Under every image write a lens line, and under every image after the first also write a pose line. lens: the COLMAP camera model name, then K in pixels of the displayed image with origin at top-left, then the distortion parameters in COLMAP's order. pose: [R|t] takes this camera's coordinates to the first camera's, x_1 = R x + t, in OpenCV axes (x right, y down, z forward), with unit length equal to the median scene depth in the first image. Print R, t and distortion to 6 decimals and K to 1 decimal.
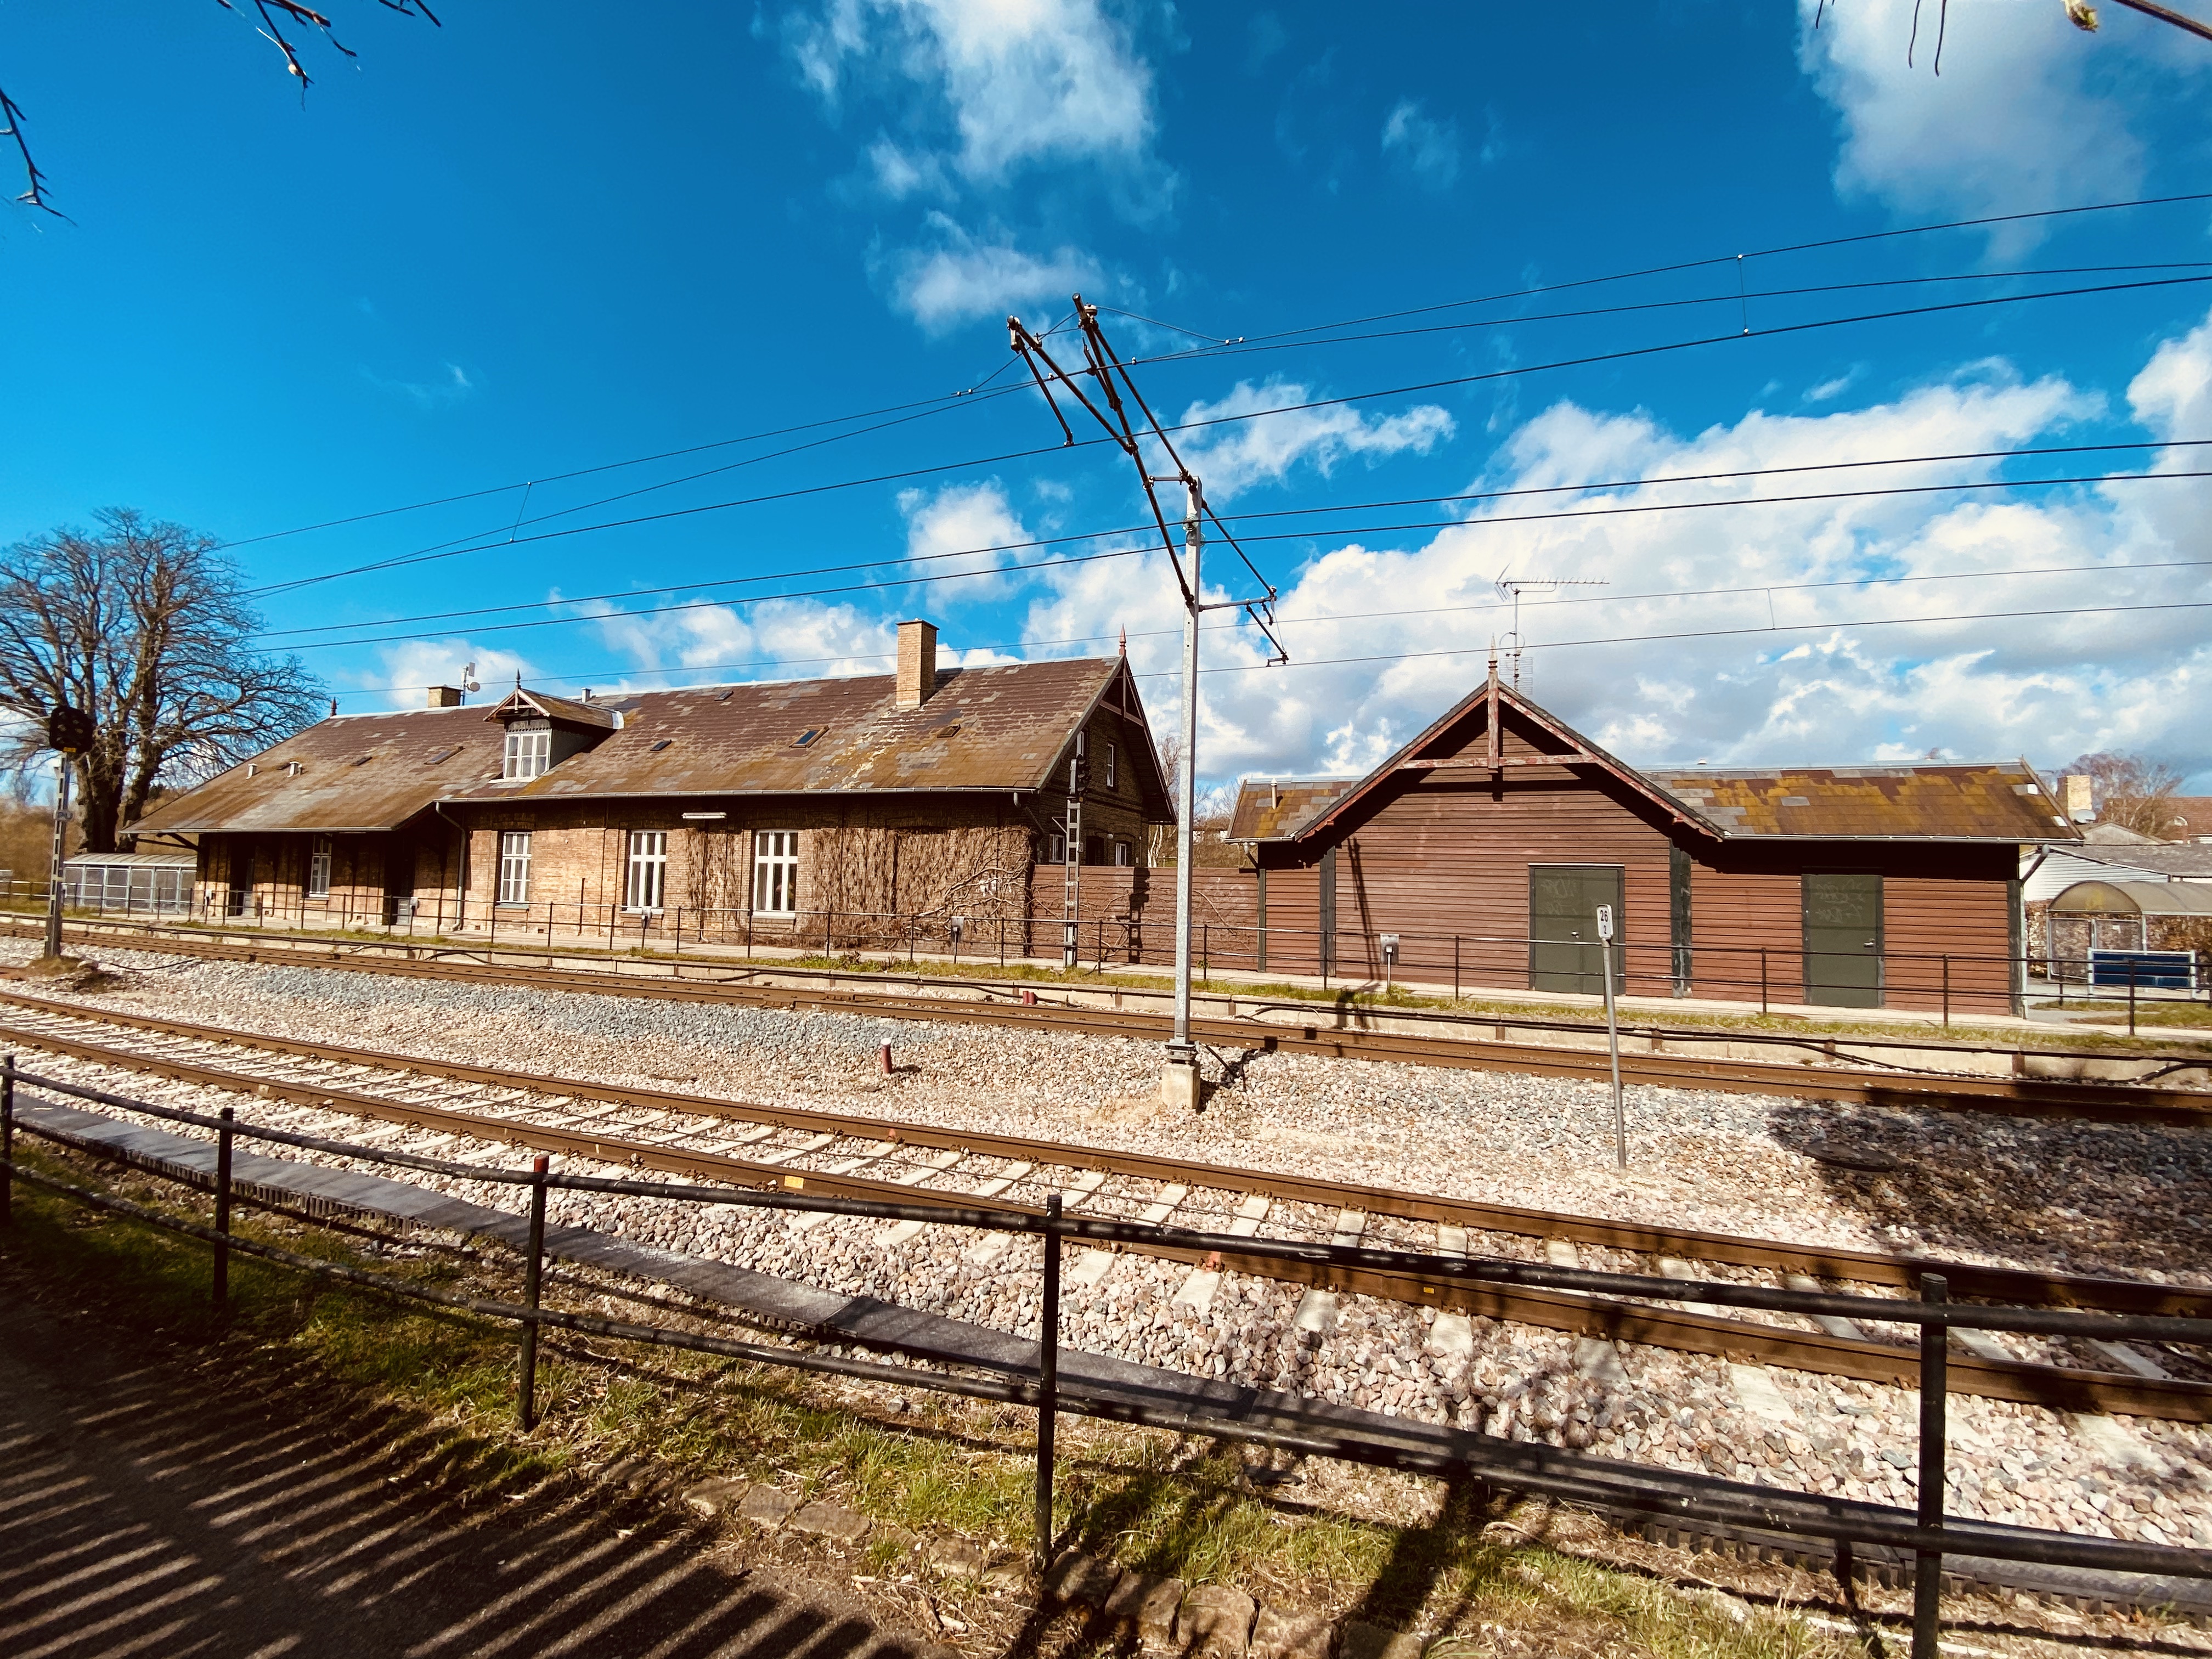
lens RADIAL K [[941.9, 0, 1106.0], [0, 941.9, 829.5], [0, 0, 1]] dist [0.018706, -0.025539]
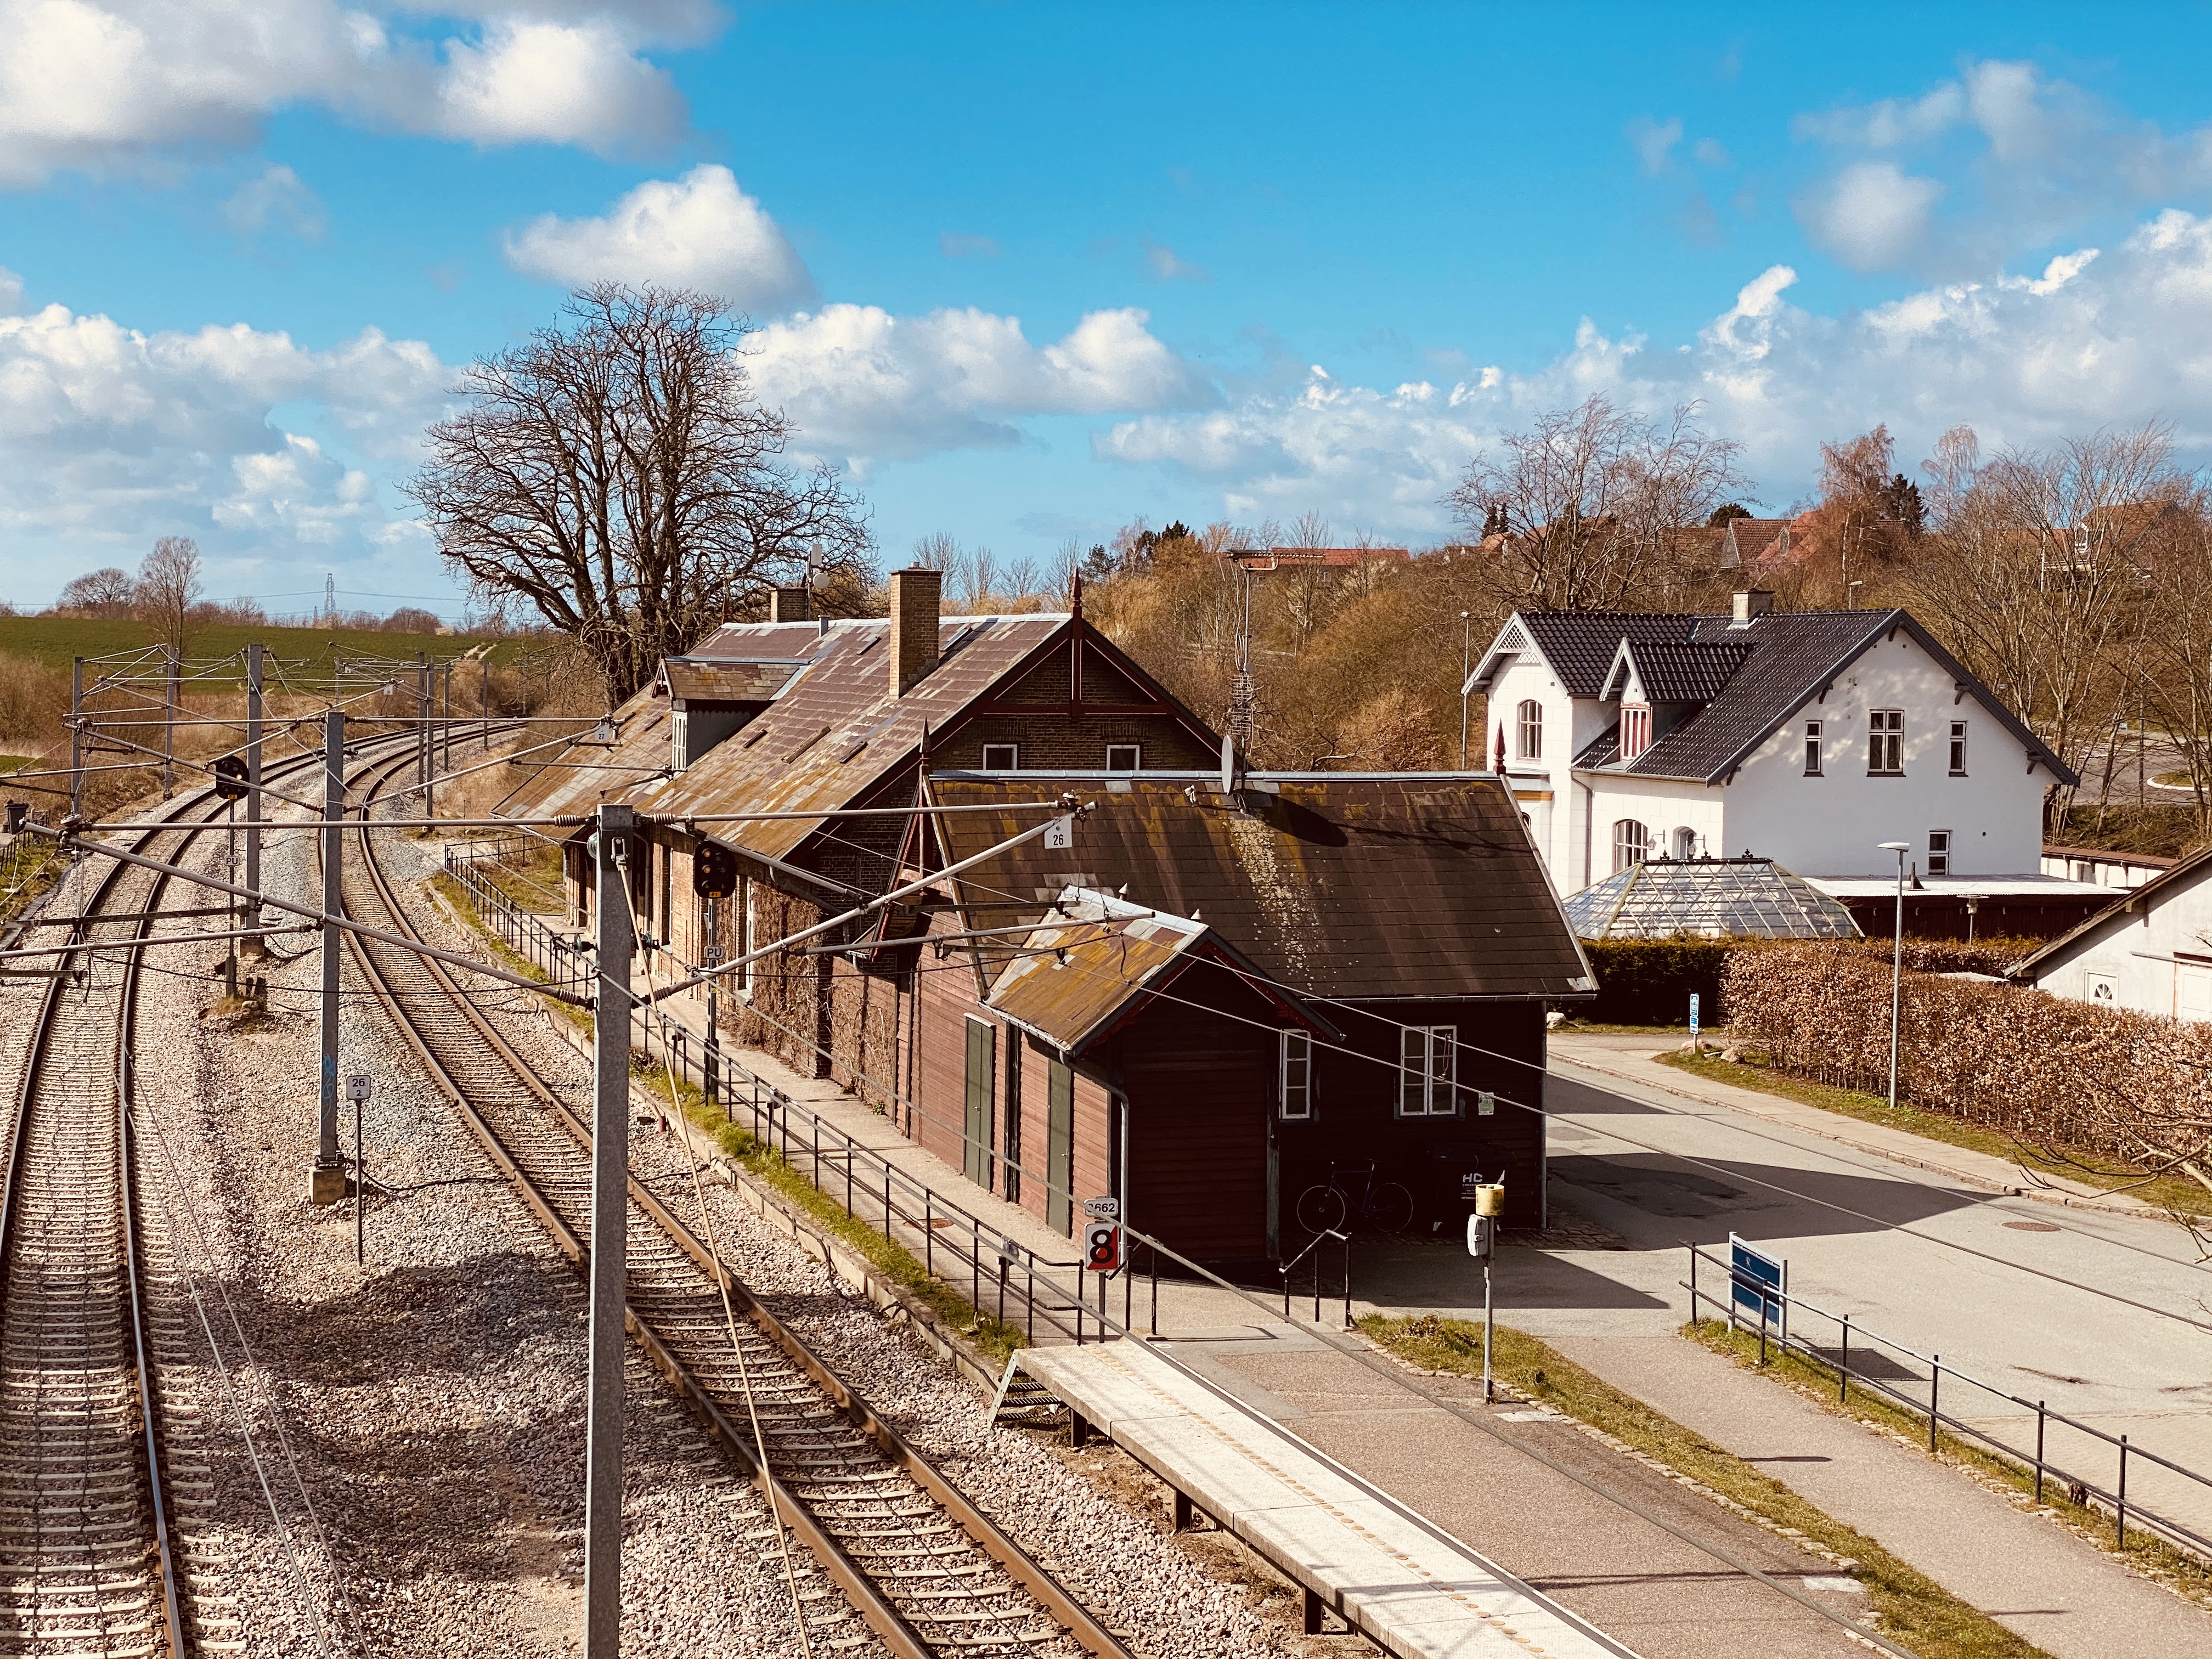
lens RADIAL K [[3185.6, 0, 1106.0], [0, 3185.6, 829.5], [0, 0, 1]] dist [0.158274, -0.366805]
pose [[0.631253, 0.029463, -0.775017, 2.512044], [0.048050, 0.995873, 0.076995, -0.306107], [0.774087, -0.085843, 0.627232, -0.536832]]
